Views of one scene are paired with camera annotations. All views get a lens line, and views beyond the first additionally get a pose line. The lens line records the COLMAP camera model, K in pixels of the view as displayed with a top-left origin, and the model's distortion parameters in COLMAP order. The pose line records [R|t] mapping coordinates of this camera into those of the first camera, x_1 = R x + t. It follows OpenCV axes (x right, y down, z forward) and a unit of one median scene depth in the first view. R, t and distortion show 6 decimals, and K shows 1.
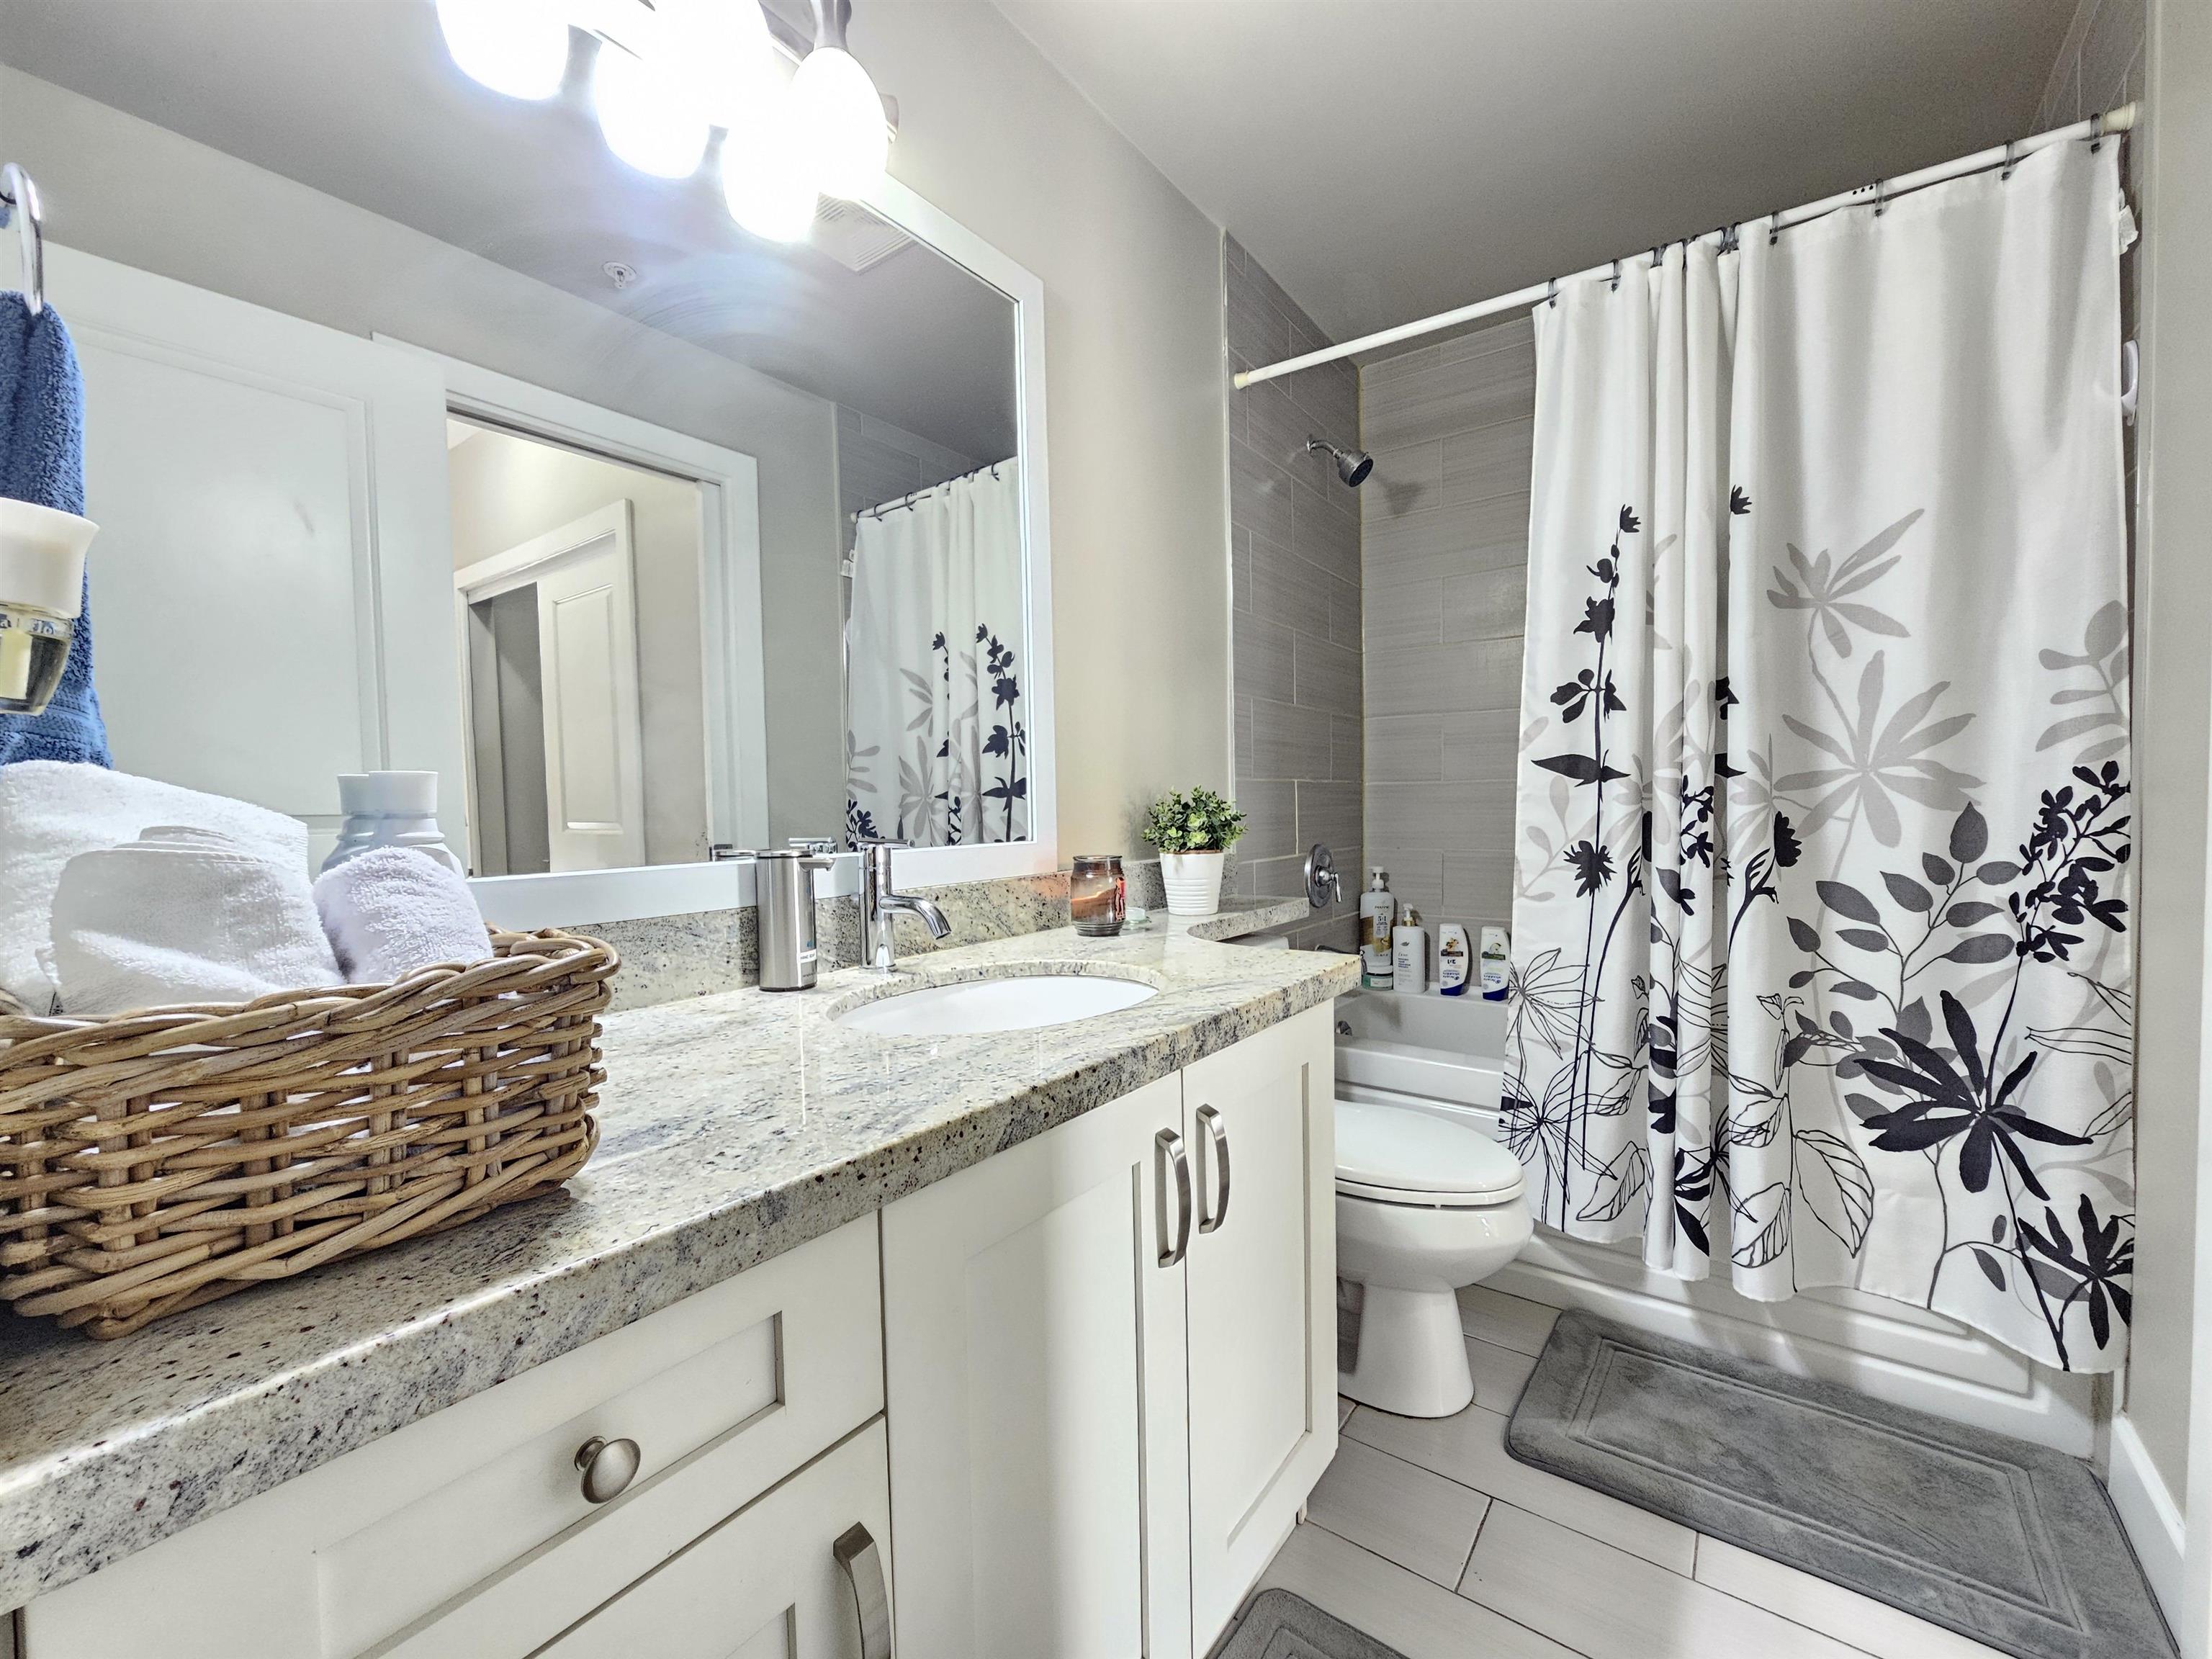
lens RADIAL K [[903.5, 0, 1108.6], [0, 903.5, 831.0], [0, 0, 1]] dist [-0.002574, 0.000331]
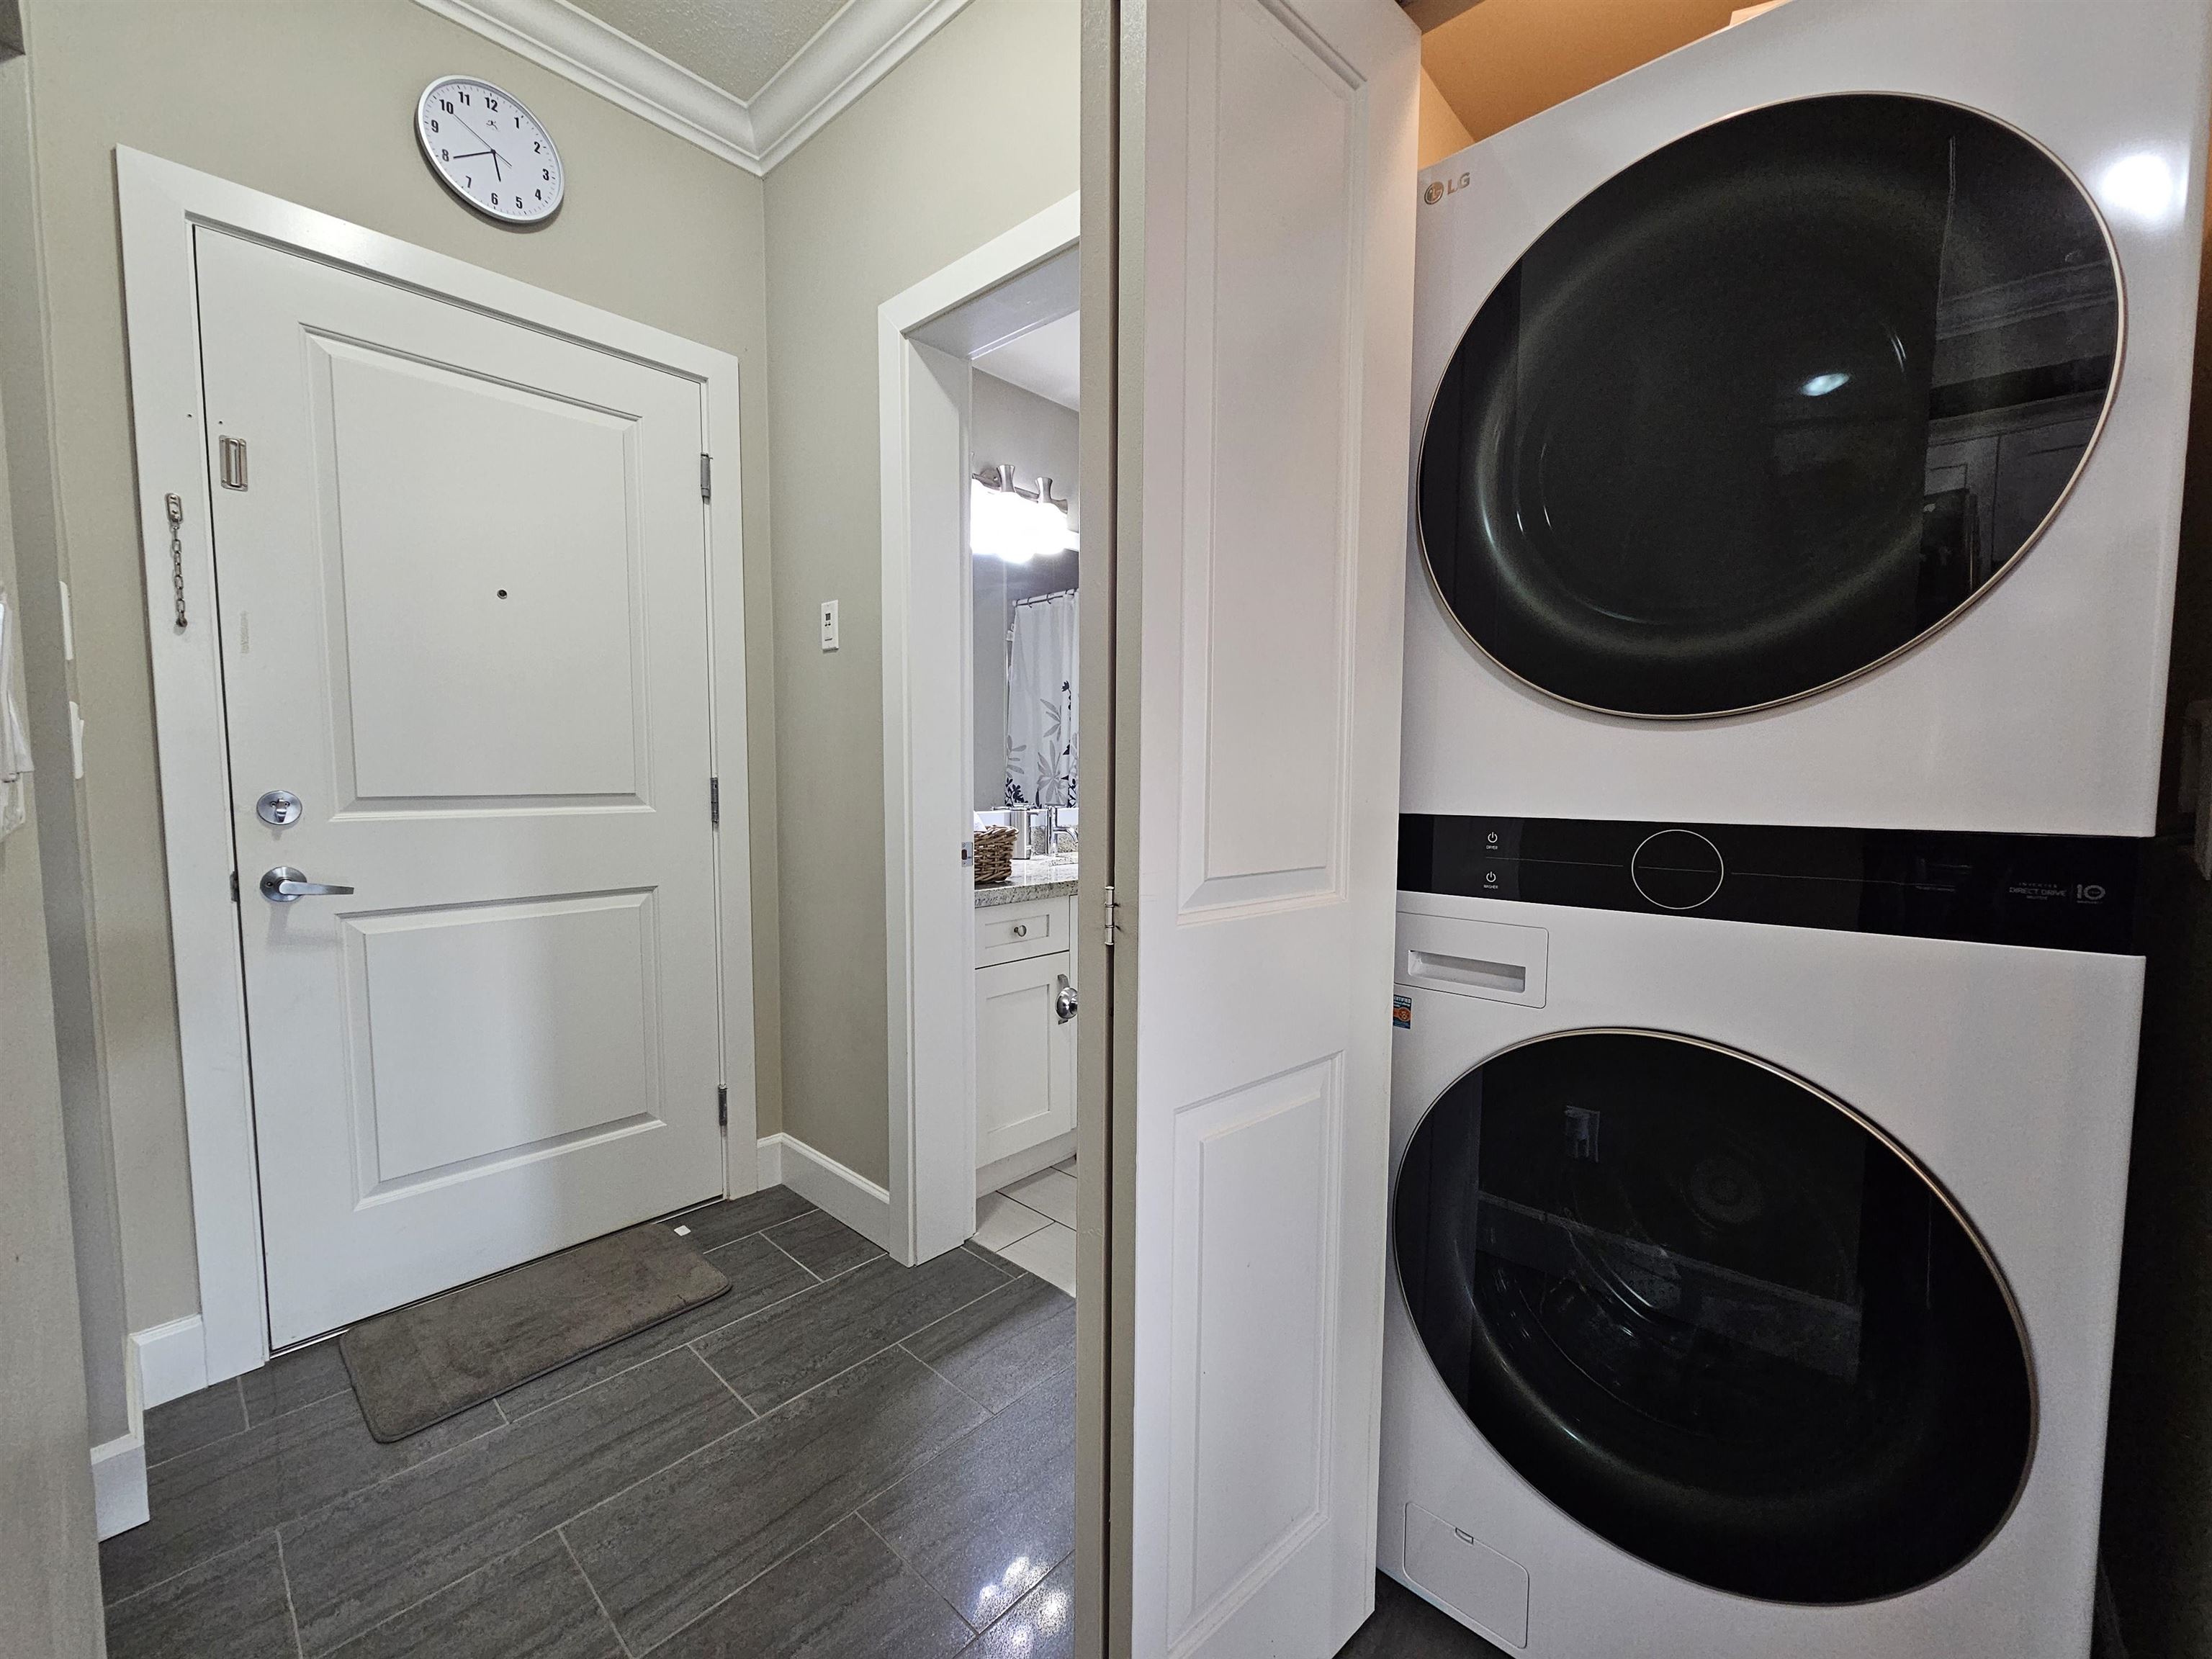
lens RADIAL K [[903.5, 0, 1119.7], [0, 903.5, 825.1], [0, 0, 1]] dist [-0.002574, 0.000331]
pose [[0.995239, 0.029304, -0.092957, 0.072283], [-0.026266, 0.999085, 0.033739, -0.010552], [0.093861, -0.031137, 0.995098, -0.641645]]
